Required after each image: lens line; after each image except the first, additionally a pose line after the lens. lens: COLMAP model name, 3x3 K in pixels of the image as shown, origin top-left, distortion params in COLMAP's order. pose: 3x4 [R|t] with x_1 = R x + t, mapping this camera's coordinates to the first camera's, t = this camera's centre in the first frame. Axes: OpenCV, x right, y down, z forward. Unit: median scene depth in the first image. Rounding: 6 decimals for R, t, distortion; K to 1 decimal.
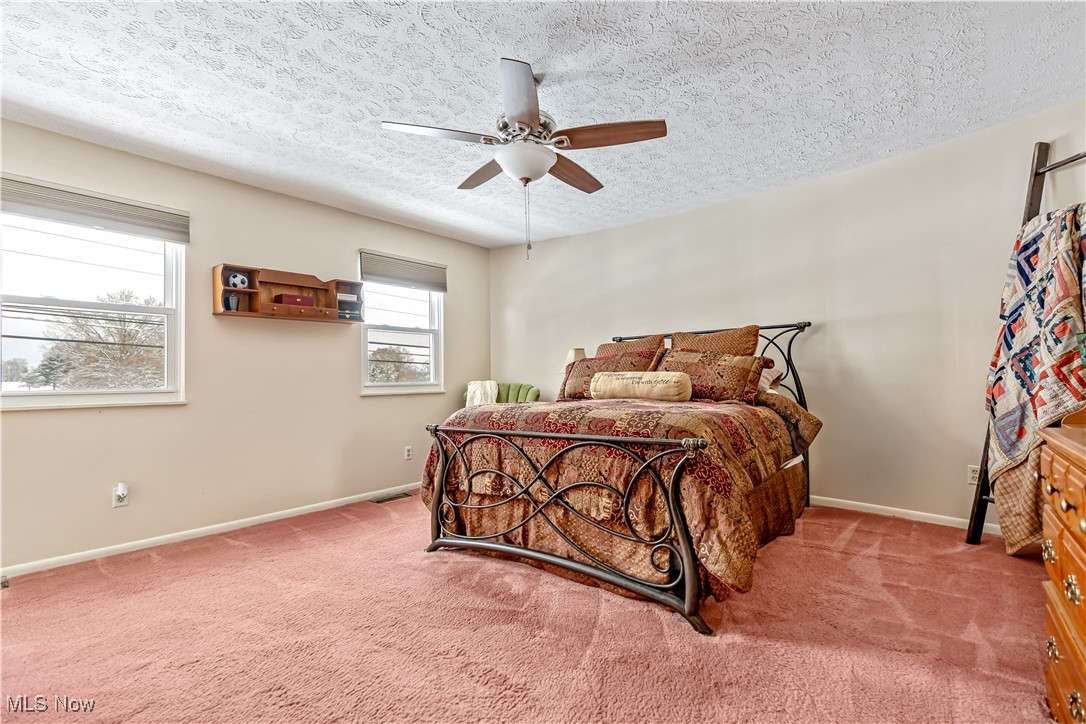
lens RADIAL K [[501.6, 0, 543.4], [0, 501.6, 389.5], [0, 0, 1]] dist [-0.001257, 0.000042]
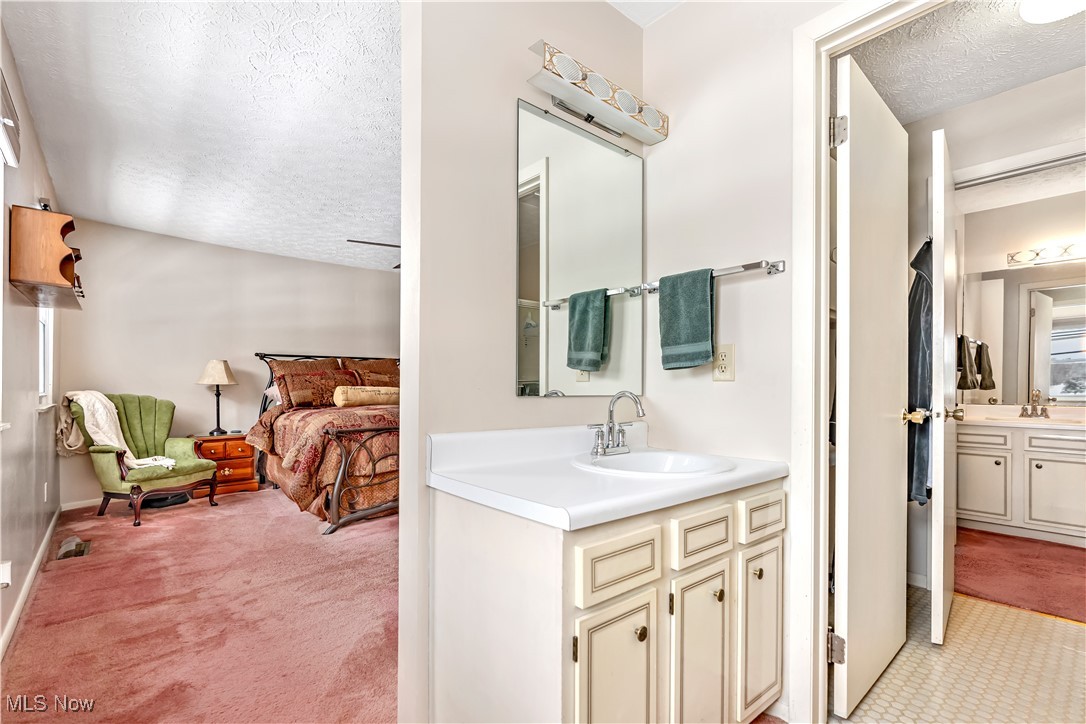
lens RADIAL K [[501.6, 0, 543.4], [0, 501.6, 389.5], [0, 0, 1]] dist [-0.001257, 0.000042]
pose [[0.186265, 0.002864, 0.982495, -1.403751], [0.012870, 0.999903, -0.005354, -0.015318], [-0.982415, 0.013642, 0.186210, 0.270517]]
